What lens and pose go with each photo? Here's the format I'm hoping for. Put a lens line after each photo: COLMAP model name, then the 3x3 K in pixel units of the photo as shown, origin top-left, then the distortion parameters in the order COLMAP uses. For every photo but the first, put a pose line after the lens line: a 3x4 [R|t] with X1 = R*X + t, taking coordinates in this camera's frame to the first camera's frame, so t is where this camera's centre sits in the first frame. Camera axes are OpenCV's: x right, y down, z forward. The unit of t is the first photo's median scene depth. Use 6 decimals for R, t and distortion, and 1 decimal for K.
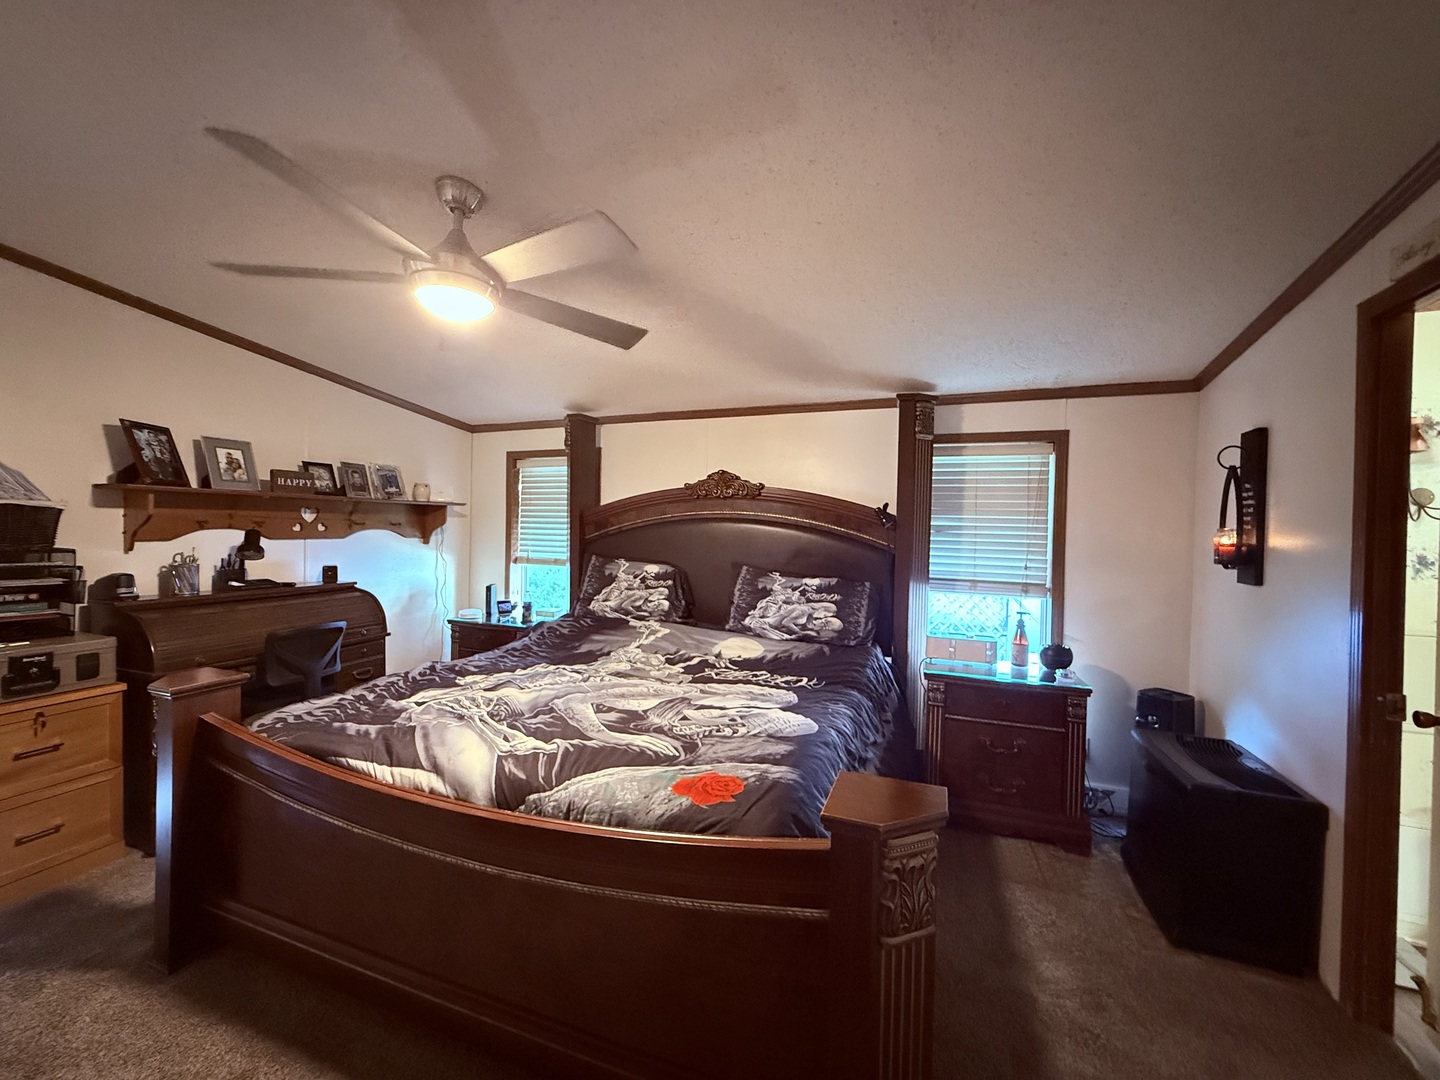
lens RADIAL K [[572.7, 0, 717.4], [0, 572.7, 540.3], [0, 0, 1]] dist [0.001500, 0.000077]
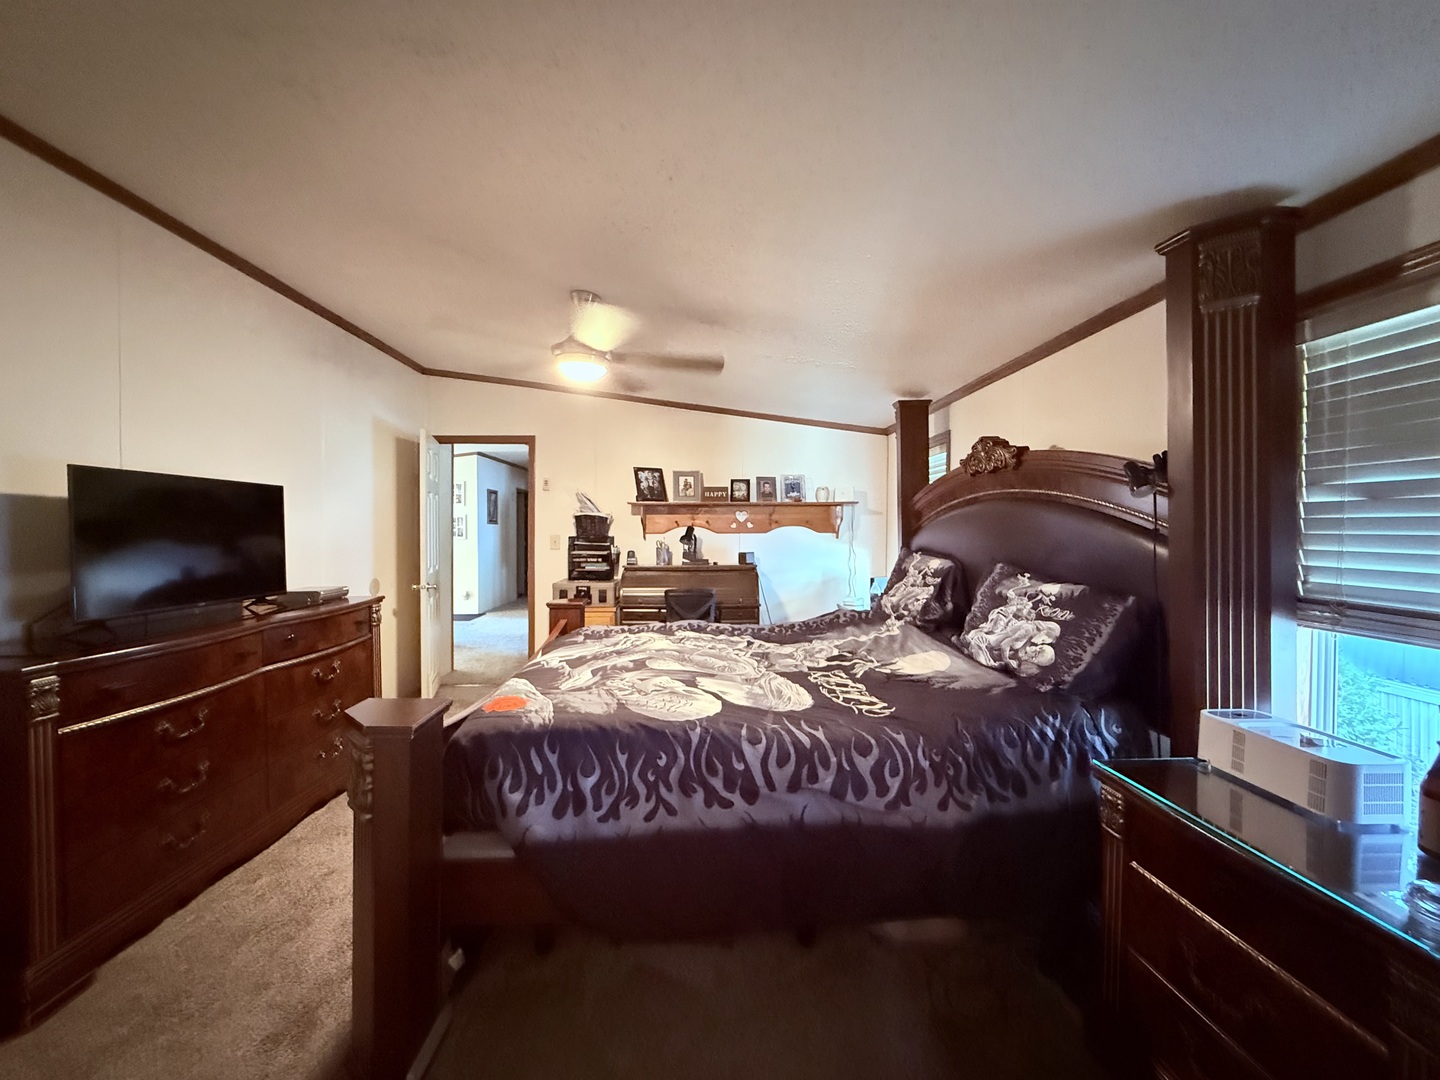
lens RADIAL K [[572.7, 0, 717.4], [0, 572.7, 540.3], [0, 0, 1]] dist [0.001500, 0.000077]
pose [[0.409797, -0.000424, -0.912177, 0.630994], [-0.011527, 0.999918, -0.005643, 0.026767], [0.912104, 0.012827, 0.409758, 0.410505]]
